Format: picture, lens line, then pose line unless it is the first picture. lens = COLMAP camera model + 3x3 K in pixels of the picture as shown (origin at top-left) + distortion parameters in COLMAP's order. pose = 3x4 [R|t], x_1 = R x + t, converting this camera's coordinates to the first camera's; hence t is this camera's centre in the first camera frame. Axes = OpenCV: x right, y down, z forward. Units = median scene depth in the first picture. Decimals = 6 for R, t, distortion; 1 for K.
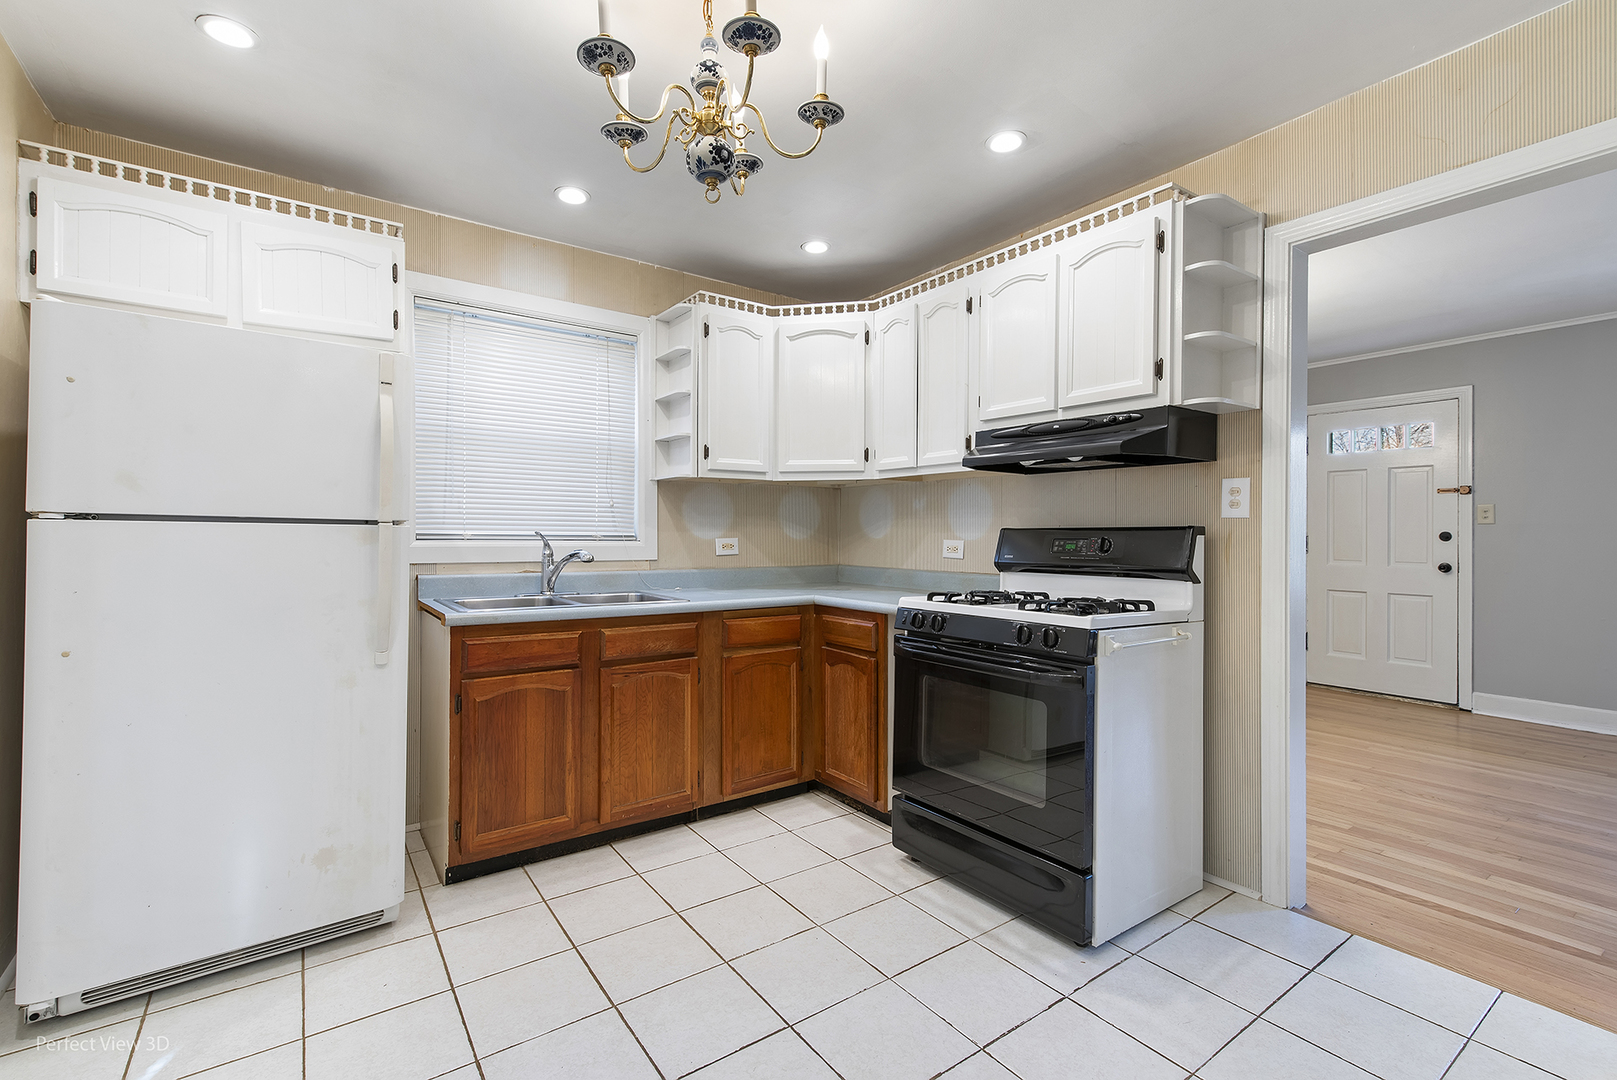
lens RADIAL K [[718.6, 0, 808.5], [0, 718.6, 540.0], [0, 0, 1]] dist [0.023622, -0.007949]
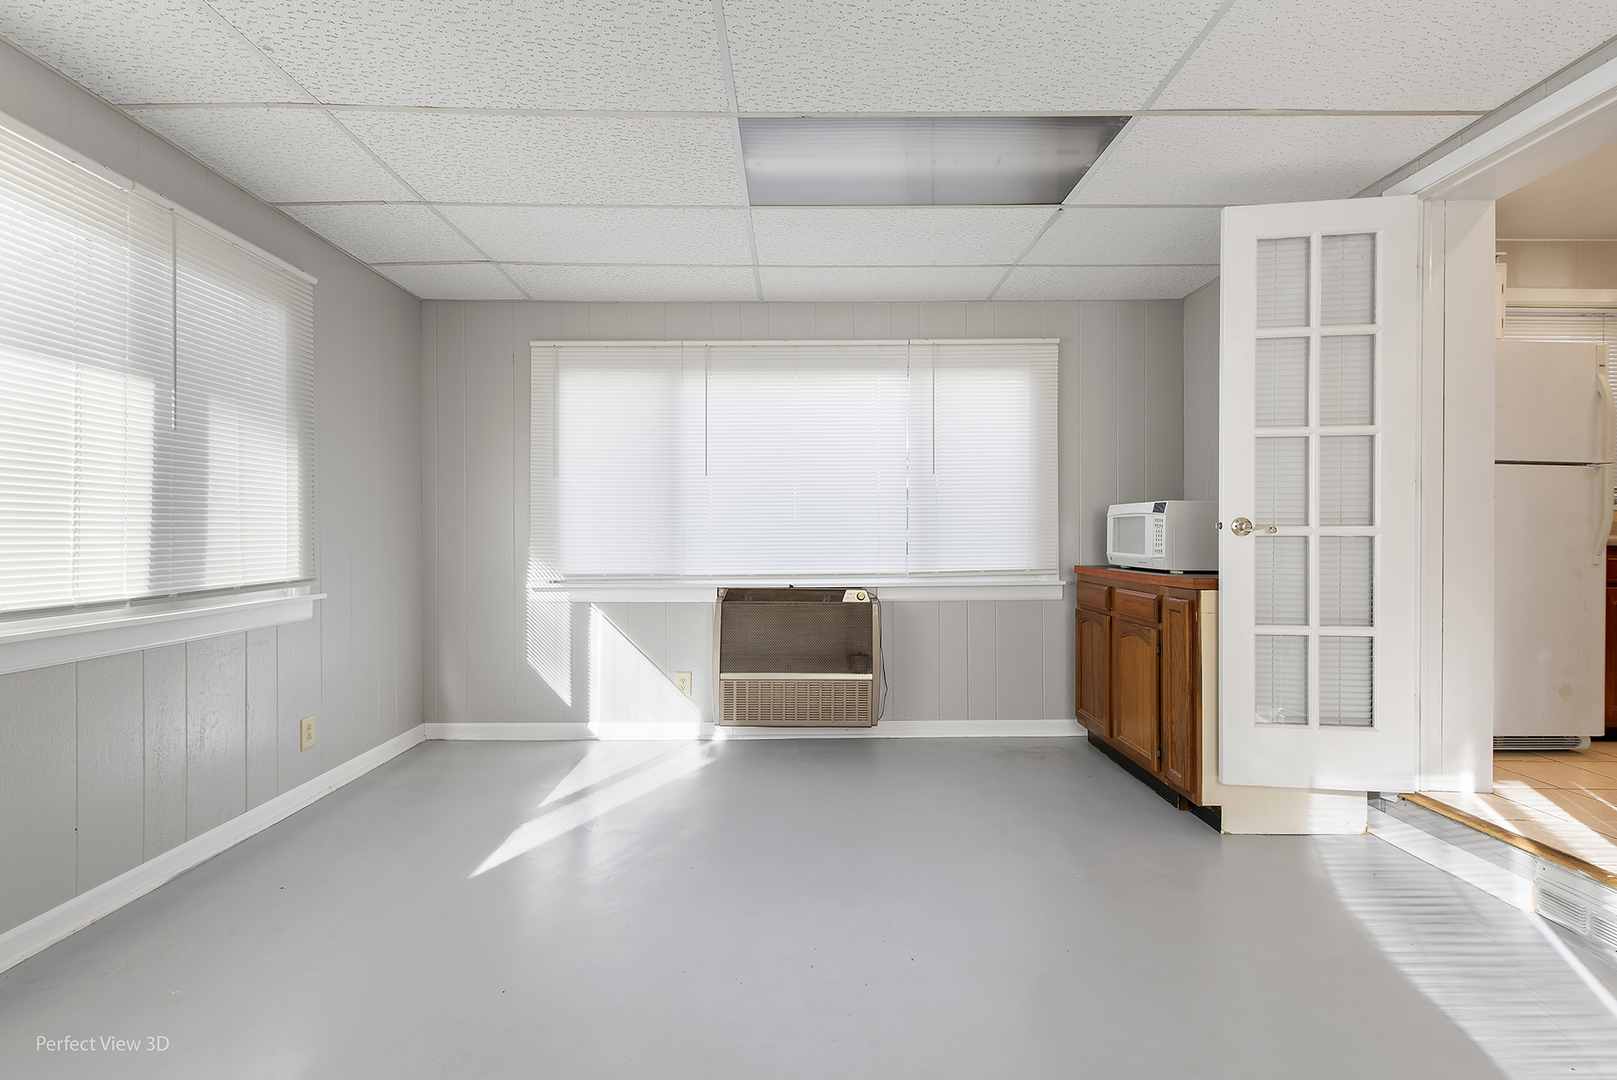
lens RADIAL K [[718.6, 0, 808.5], [0, 718.6, 540.0], [0, 0, 1]] dist [0.023622, -0.007949]
pose [[0.821799, 0.000541, -0.569777, -0.787933], [-0.002333, 0.999994, -0.002415, 0.099256], [0.569773, 0.003314, 0.821795, -0.798732]]
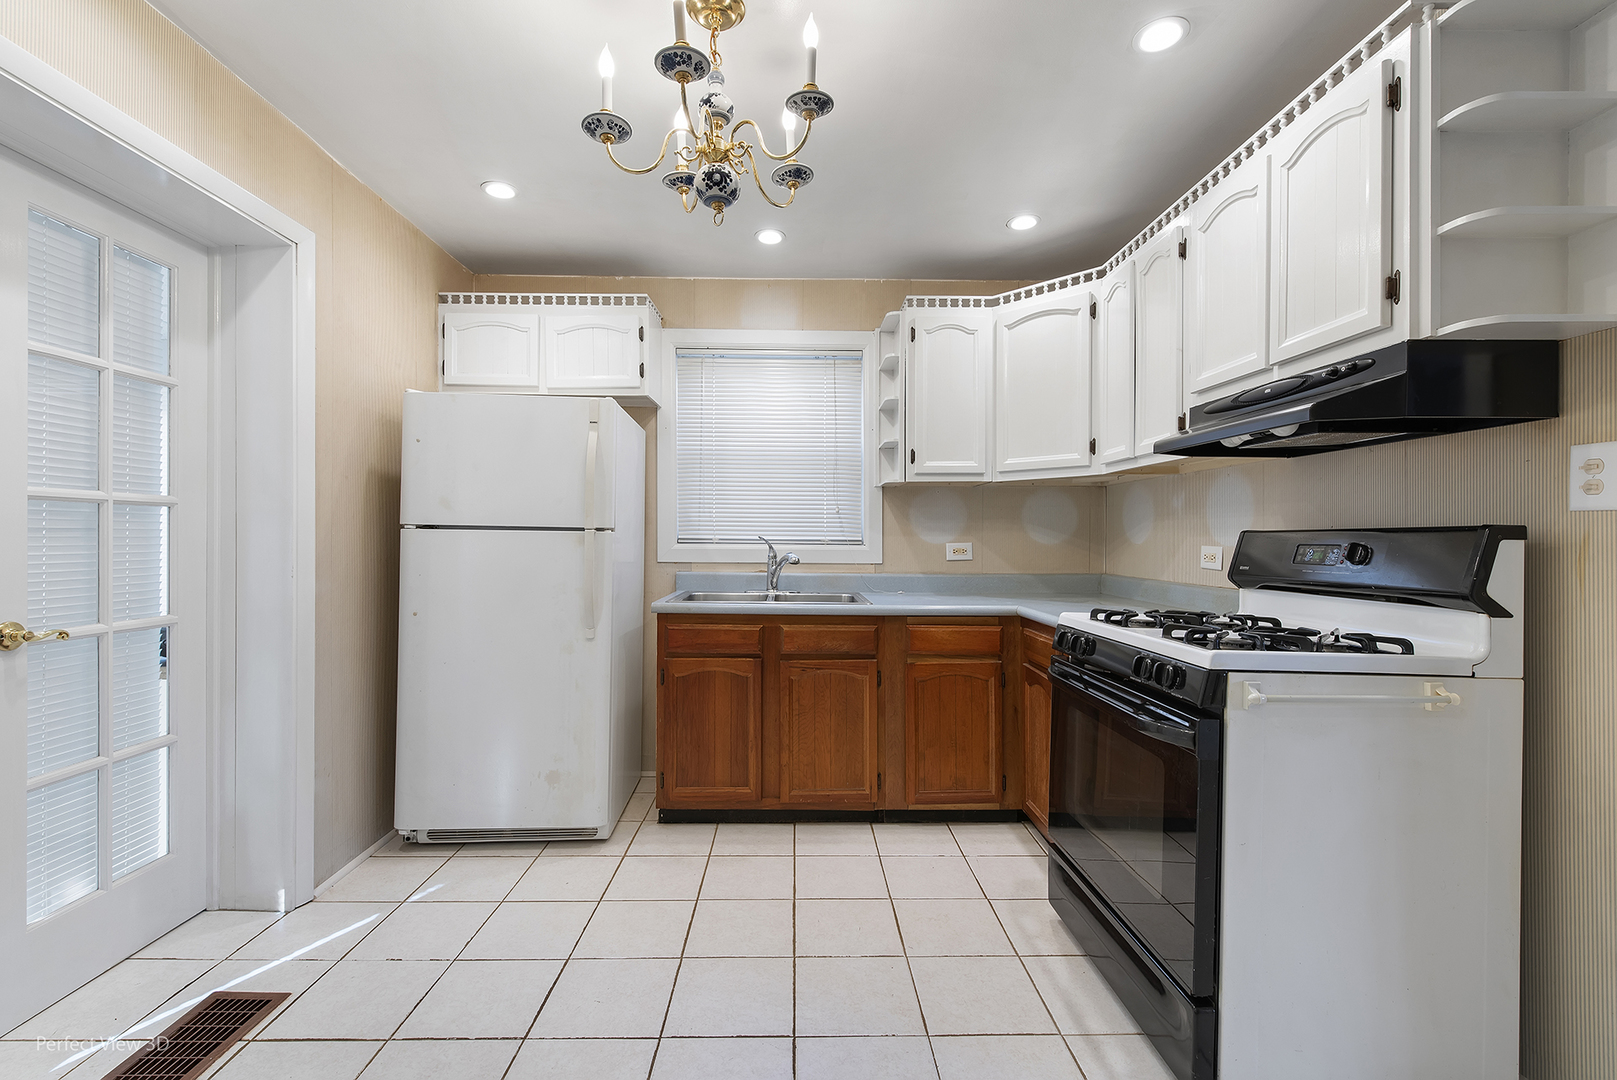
lens RADIAL K [[700.7, 0, 806.5], [0, 700.7, 541.3], [0, 0, 1]] dist [0.021313, -0.007936]
pose [[0.823145, 0.002139, -0.567827, 0.342782], [-0.005365, 0.999978, -0.004010, 0.000338], [0.567806, 0.006347, 0.823138, 0.137833]]
